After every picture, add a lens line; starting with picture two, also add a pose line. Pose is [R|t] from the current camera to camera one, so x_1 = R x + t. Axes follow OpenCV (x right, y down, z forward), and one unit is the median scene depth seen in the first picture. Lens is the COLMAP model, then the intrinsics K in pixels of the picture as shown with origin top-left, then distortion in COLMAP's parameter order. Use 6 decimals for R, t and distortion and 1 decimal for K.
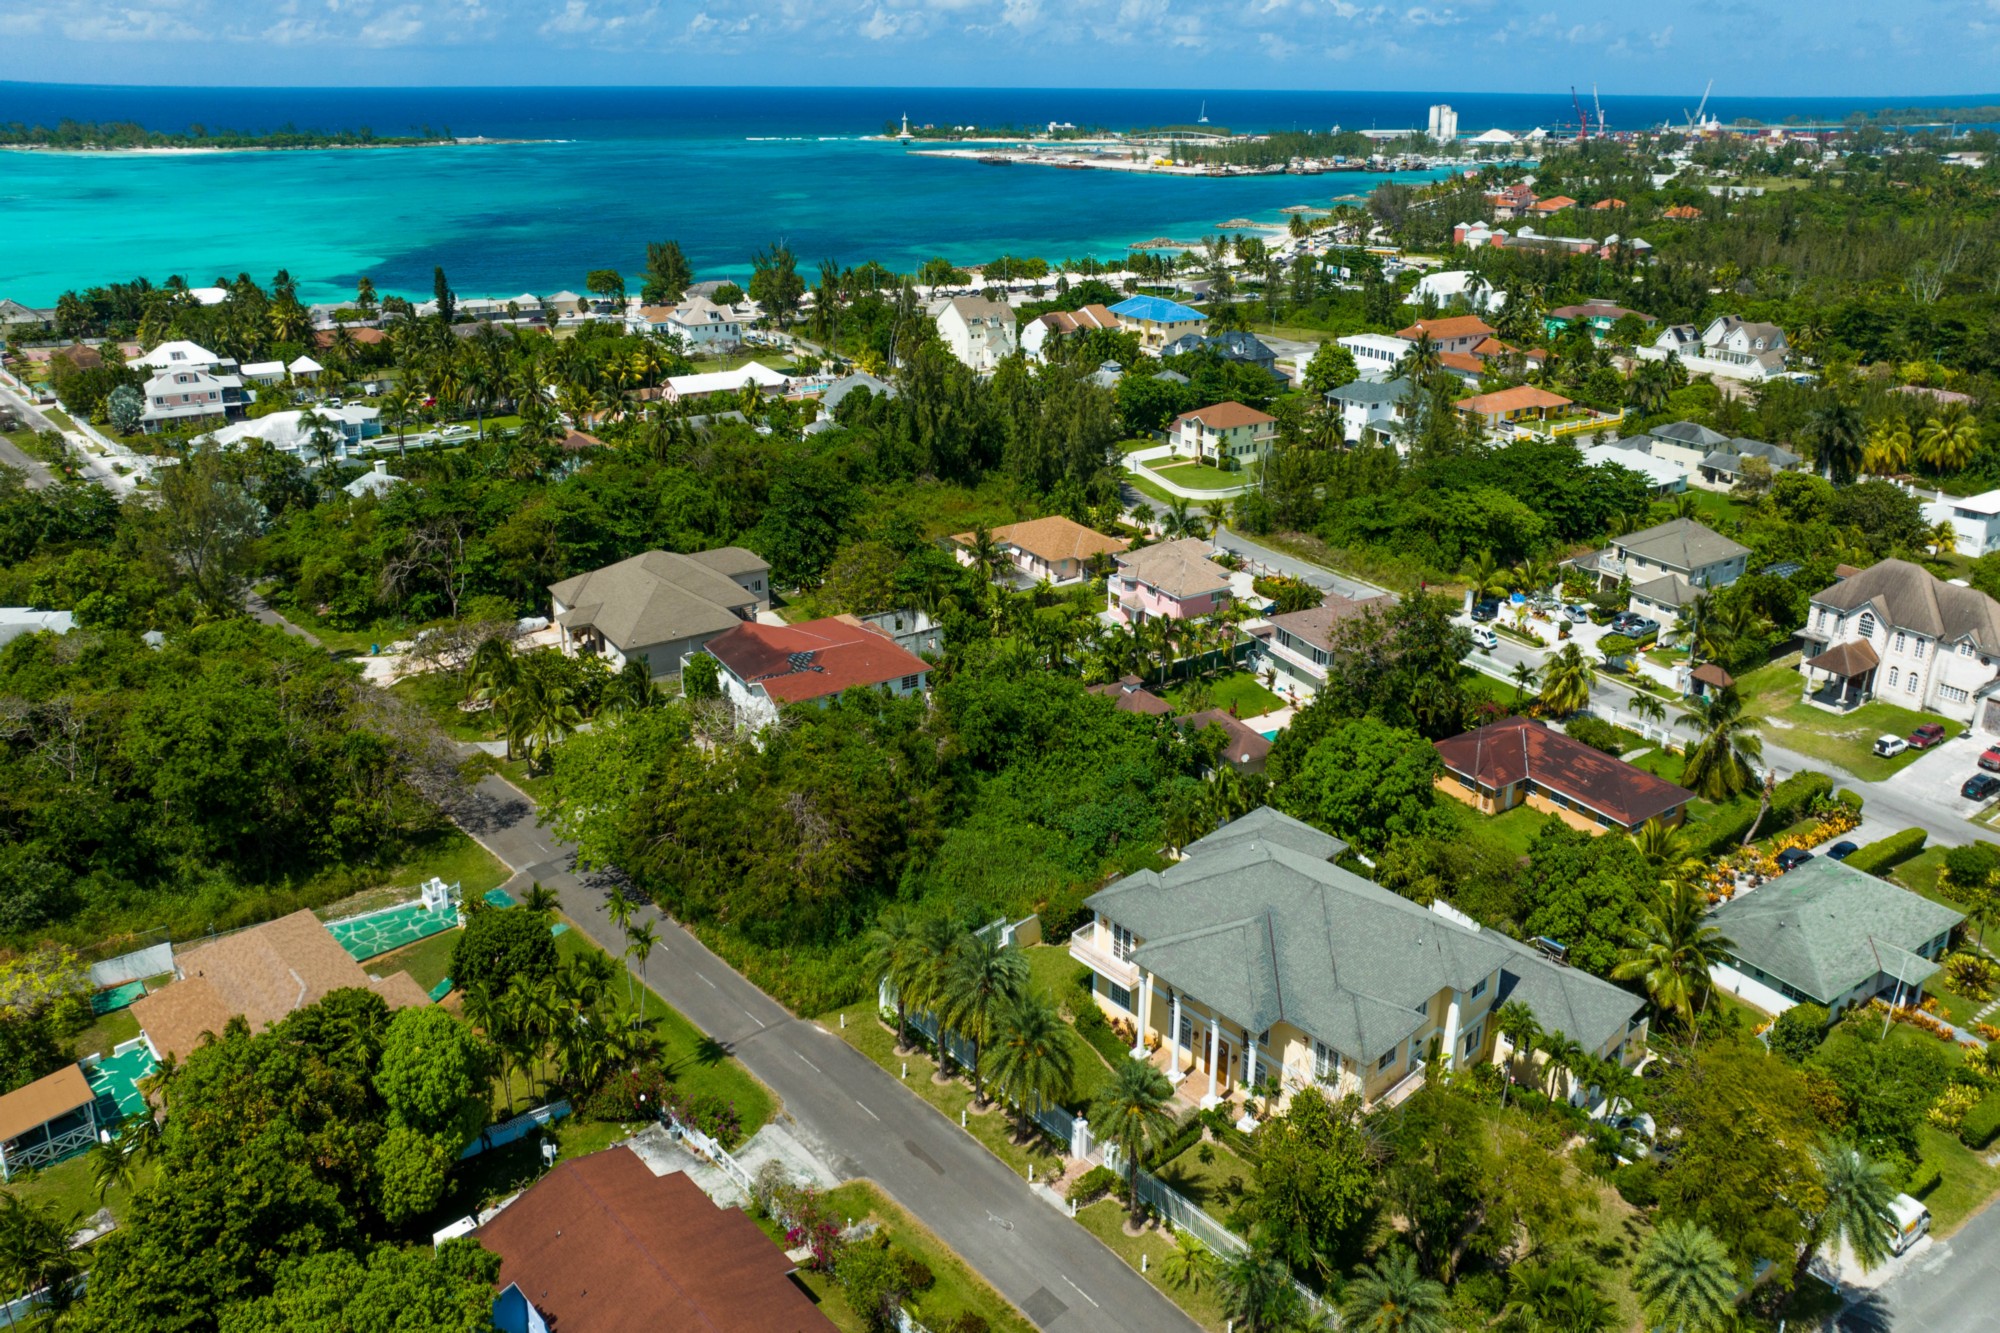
lens RADIAL K [[1410.9, 0, 1002.6], [0, 1410.9, 648.1], [0, 0, 1]] dist [-0.031937, 0.039560]
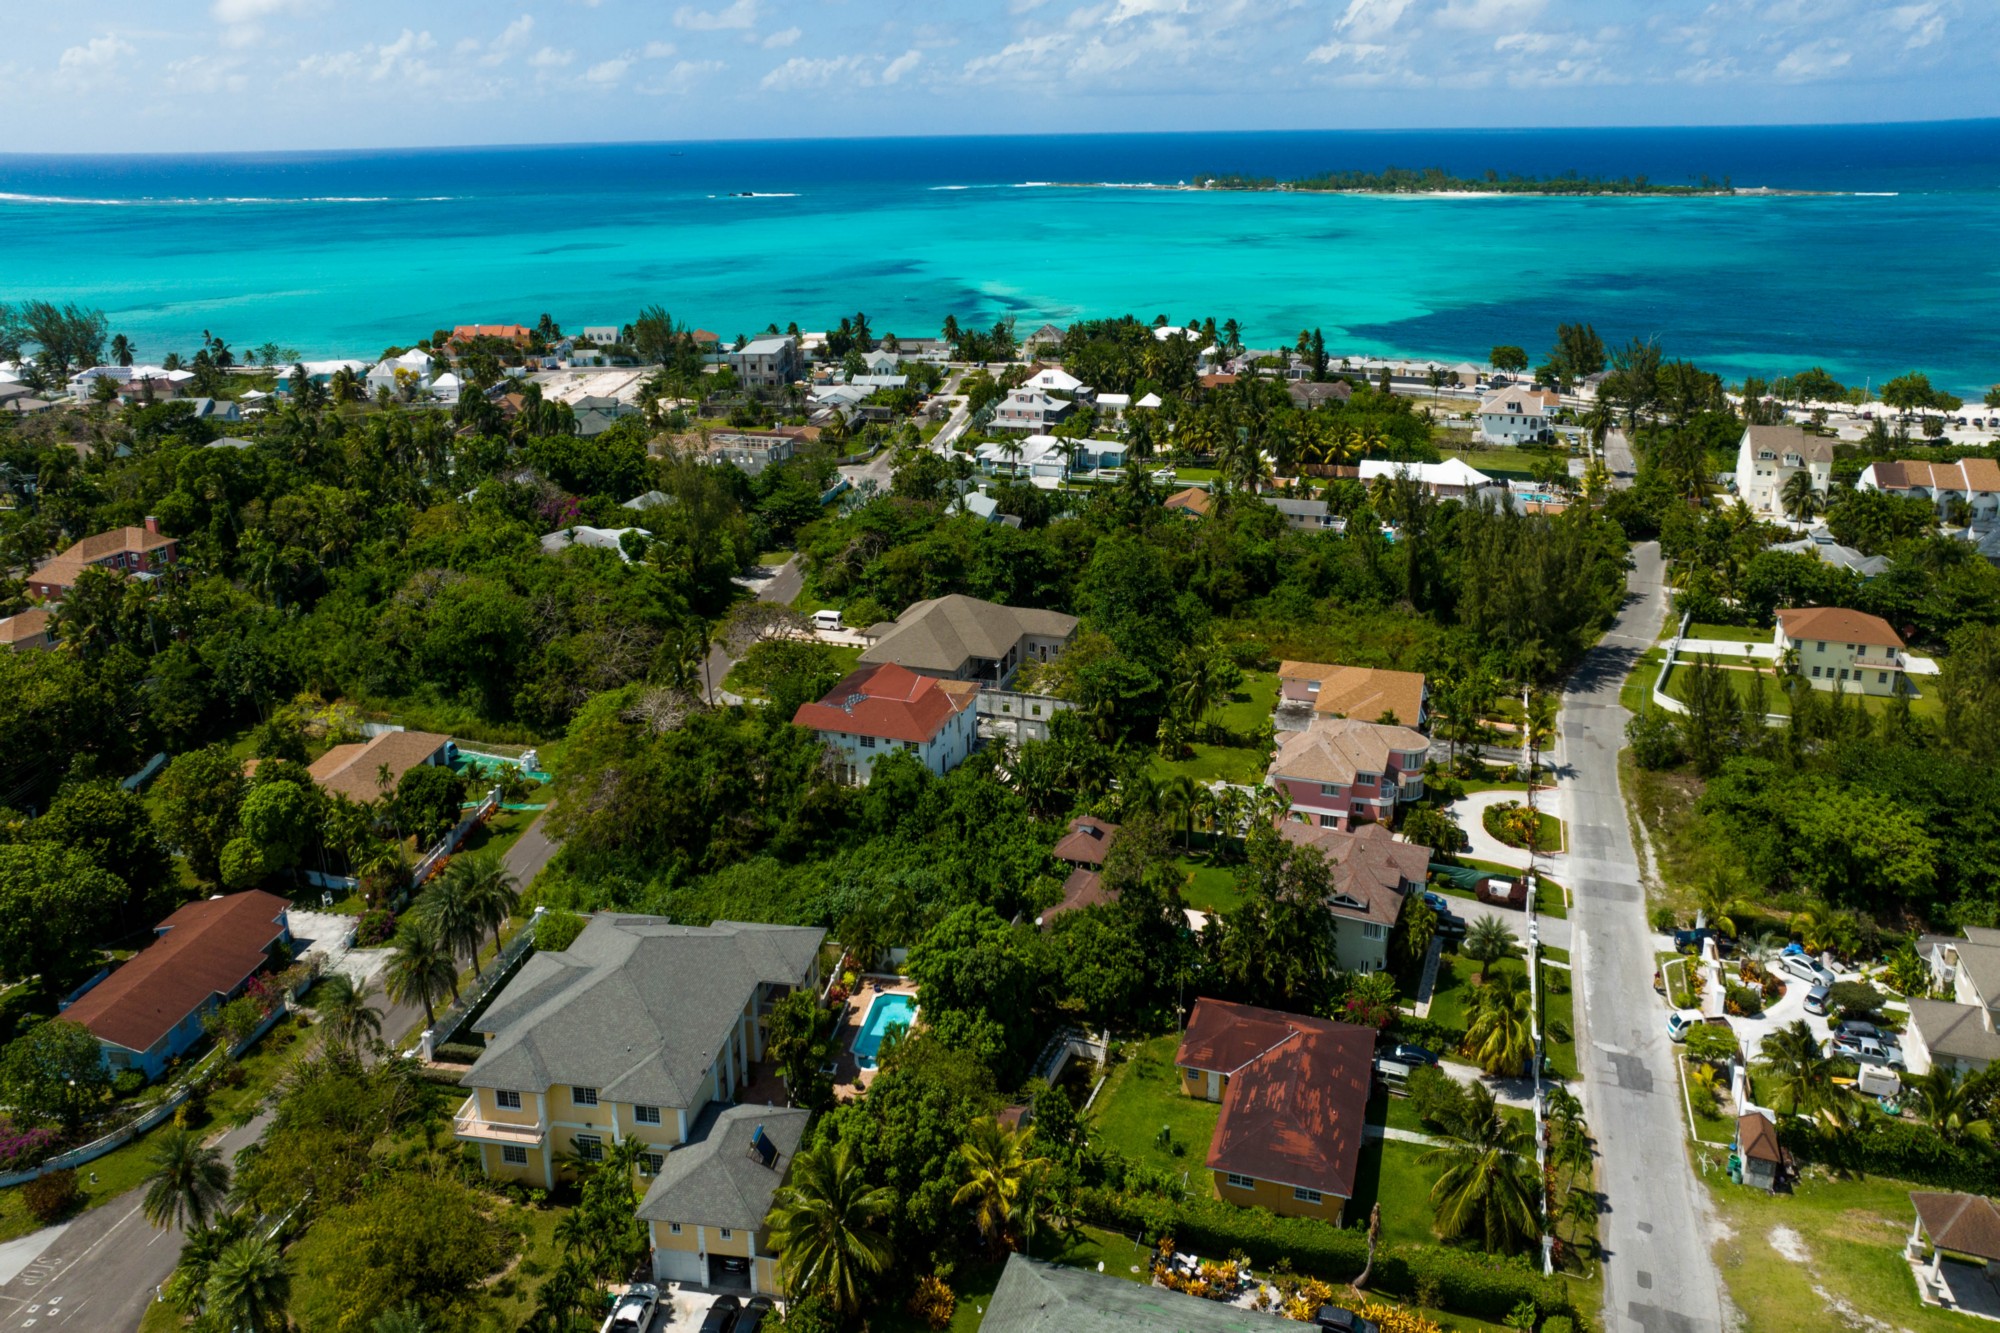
lens RADIAL K [[1410.9, 0, 994.3], [0, 1410.9, 686.0], [0, 0, 1]] dist [-0.031937, 0.039560]
pose [[0.611329, 0.279746, -0.740283, 0.748401], [-0.277305, 0.951851, 0.130696, -0.173882], [0.741201, 0.125386, 0.659469, 0.260579]]
